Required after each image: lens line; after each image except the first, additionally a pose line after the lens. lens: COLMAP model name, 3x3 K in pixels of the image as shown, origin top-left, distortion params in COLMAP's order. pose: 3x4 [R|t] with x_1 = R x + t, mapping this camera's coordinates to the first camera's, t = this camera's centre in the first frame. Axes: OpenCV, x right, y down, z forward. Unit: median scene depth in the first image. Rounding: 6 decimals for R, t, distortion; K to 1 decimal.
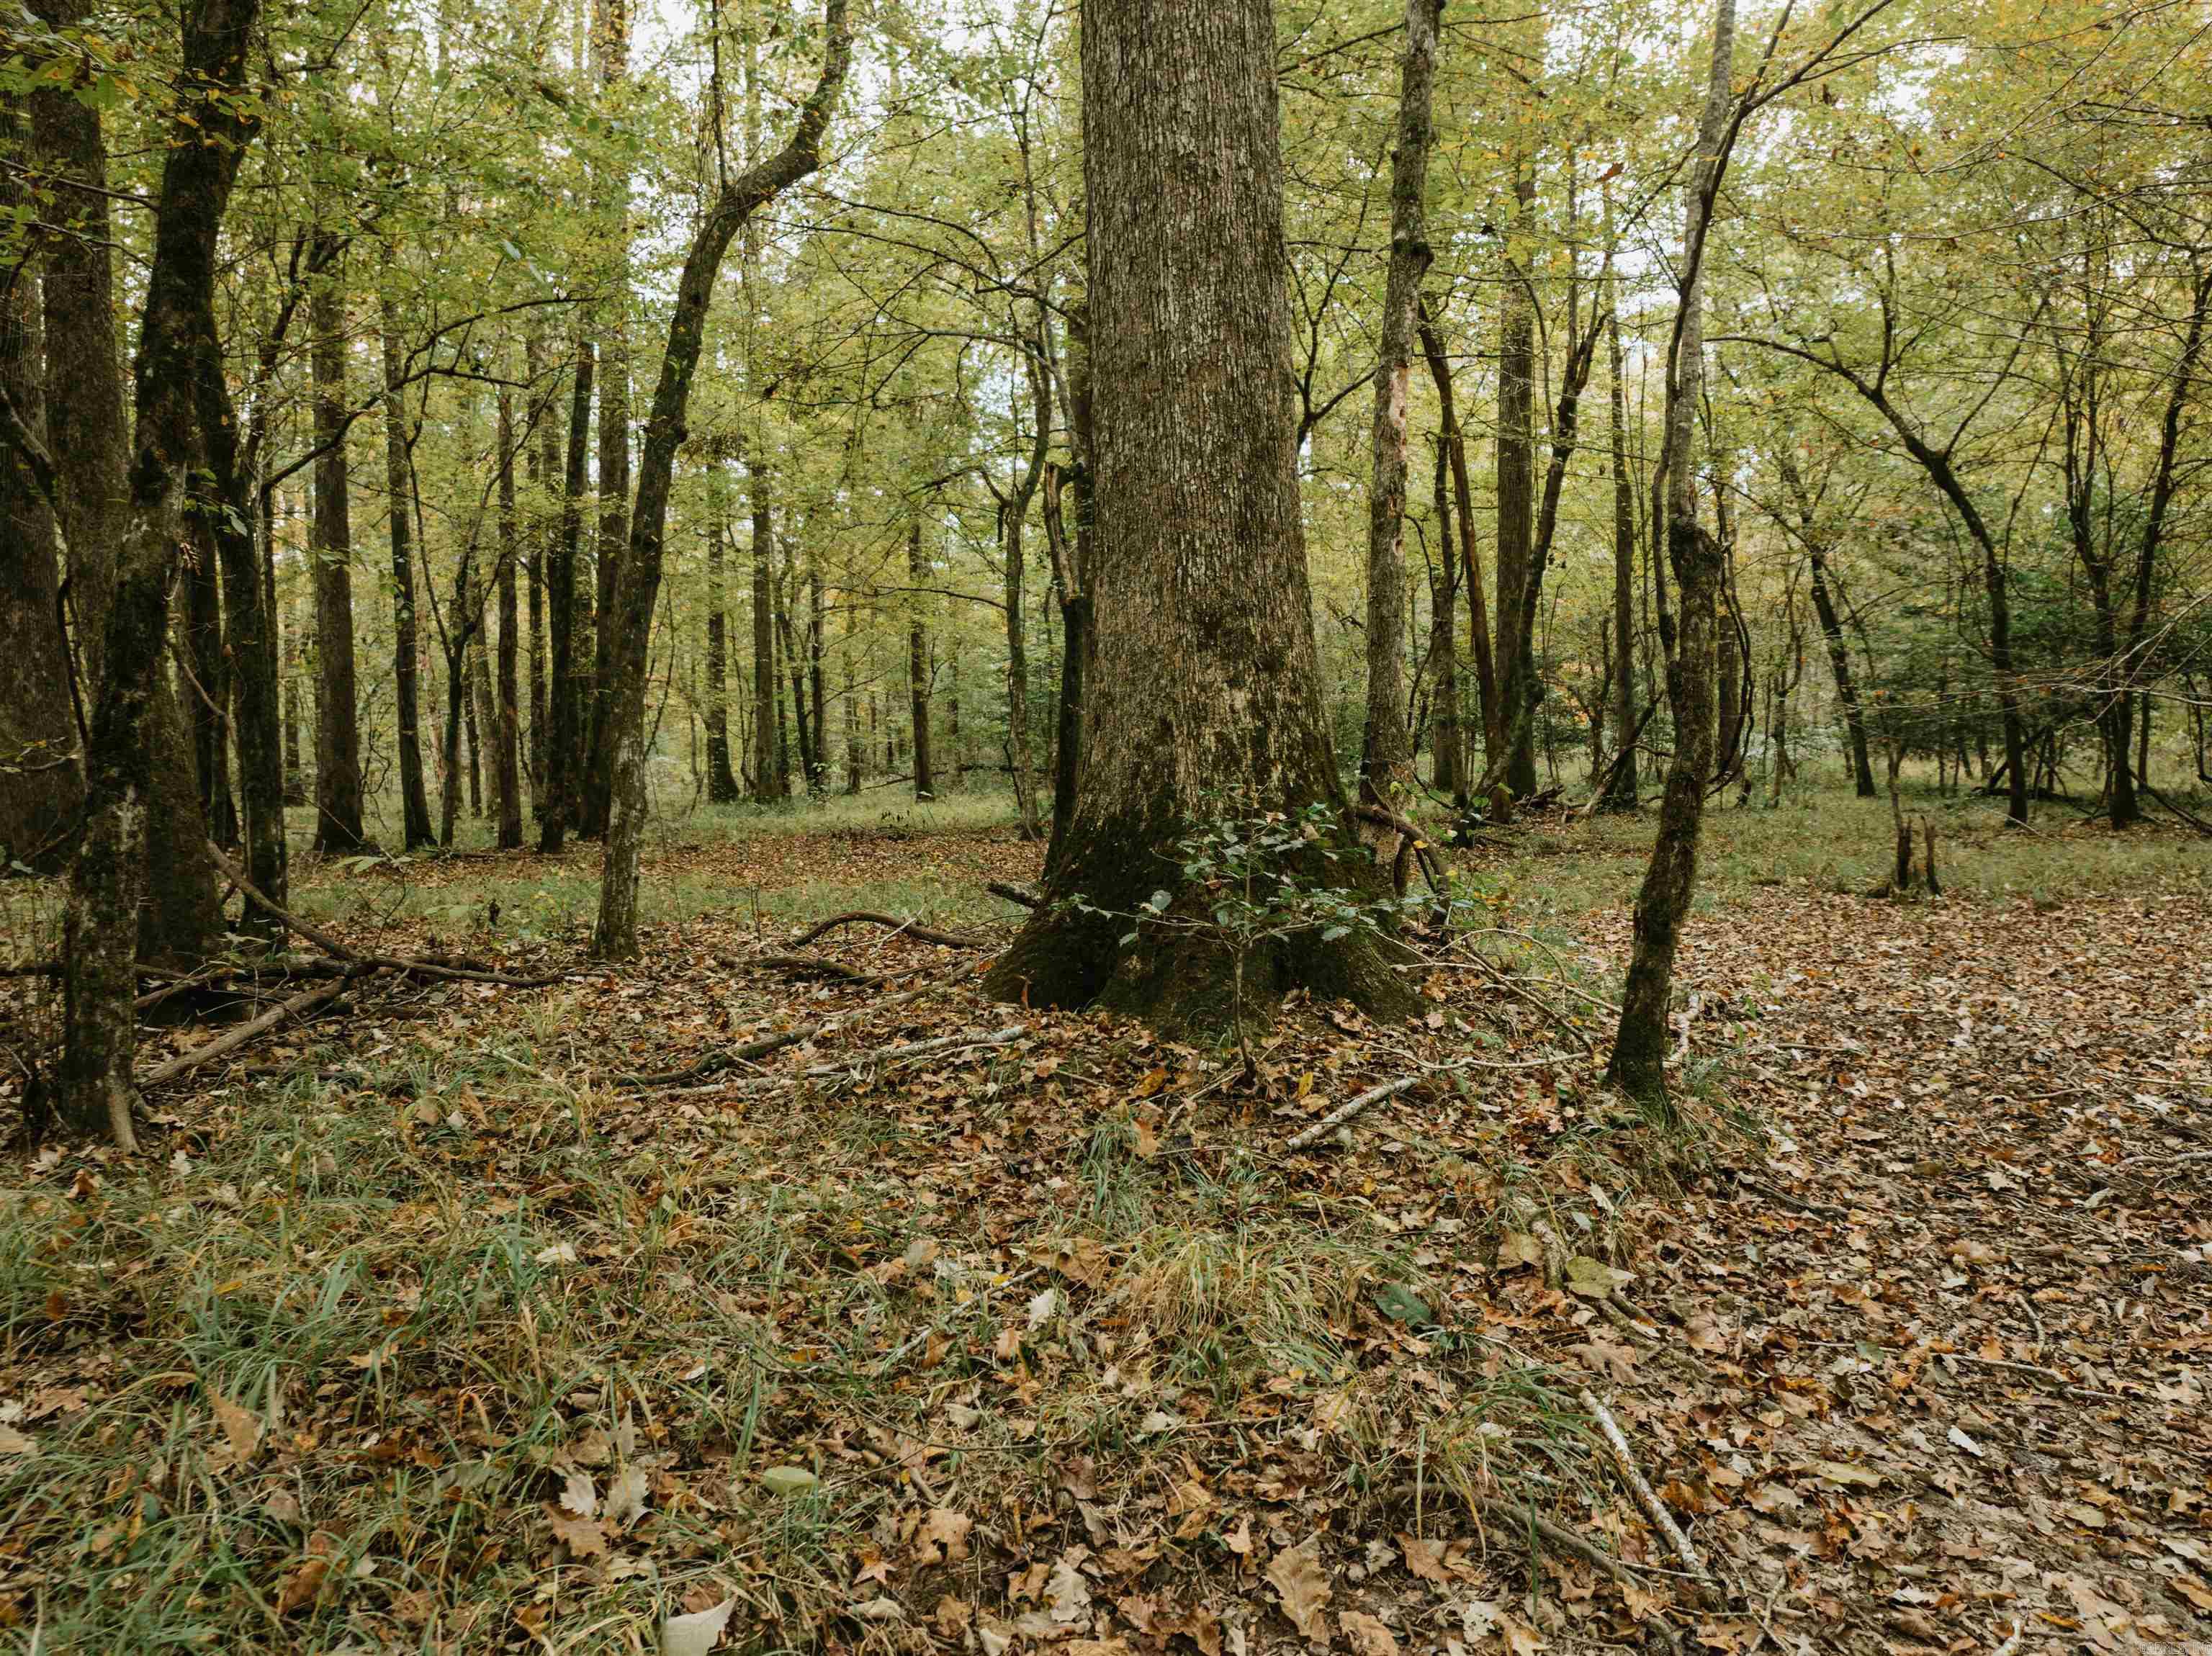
lens RADIAL K [[1598.5, 0, 1107.7], [0, 1598.5, 824.5], [0, 0, 1]] dist [-0.009269, -0.002451]
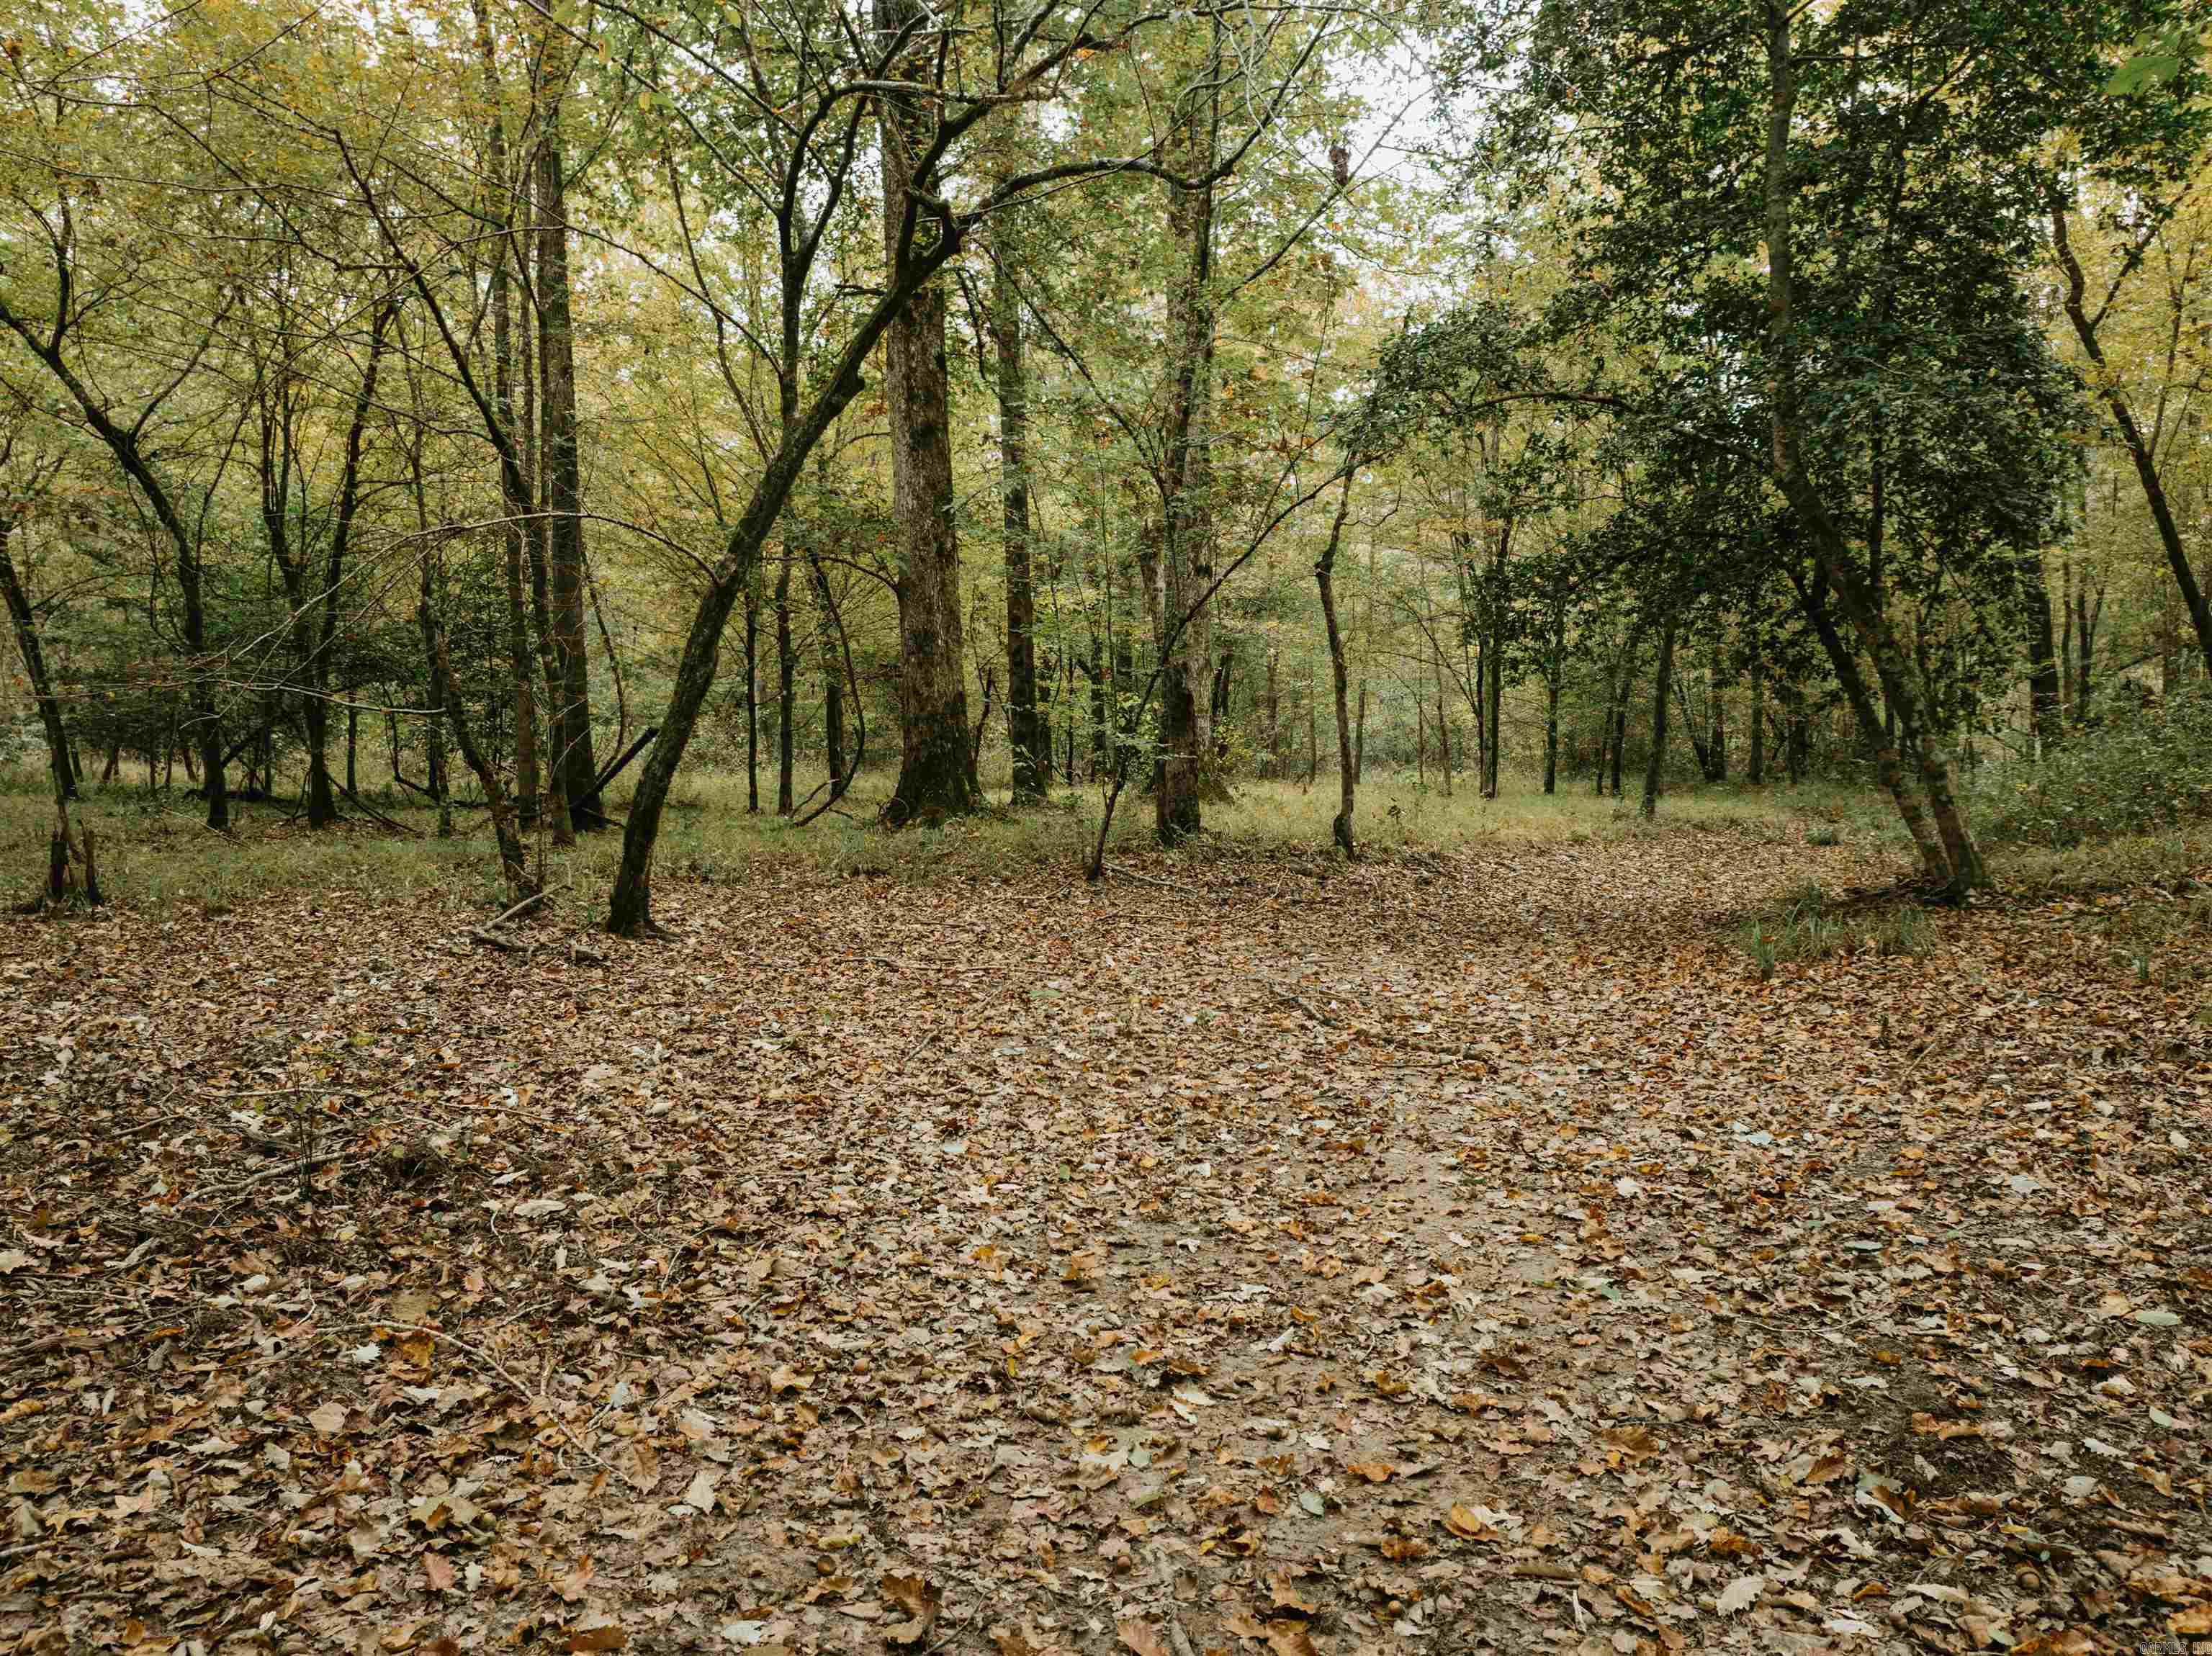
lens RADIAL K [[1598.5, 0, 1105.7], [0, 1598.5, 824.1], [0, 0, 1]] dist [-0.009269, -0.002451]
pose [[0.533483, -0.021325, 0.845542, 0.090066], [0.023289, 0.999673, 0.010519, 0.002058], [-0.845490, 0.014080, 0.533806, 0.044586]]
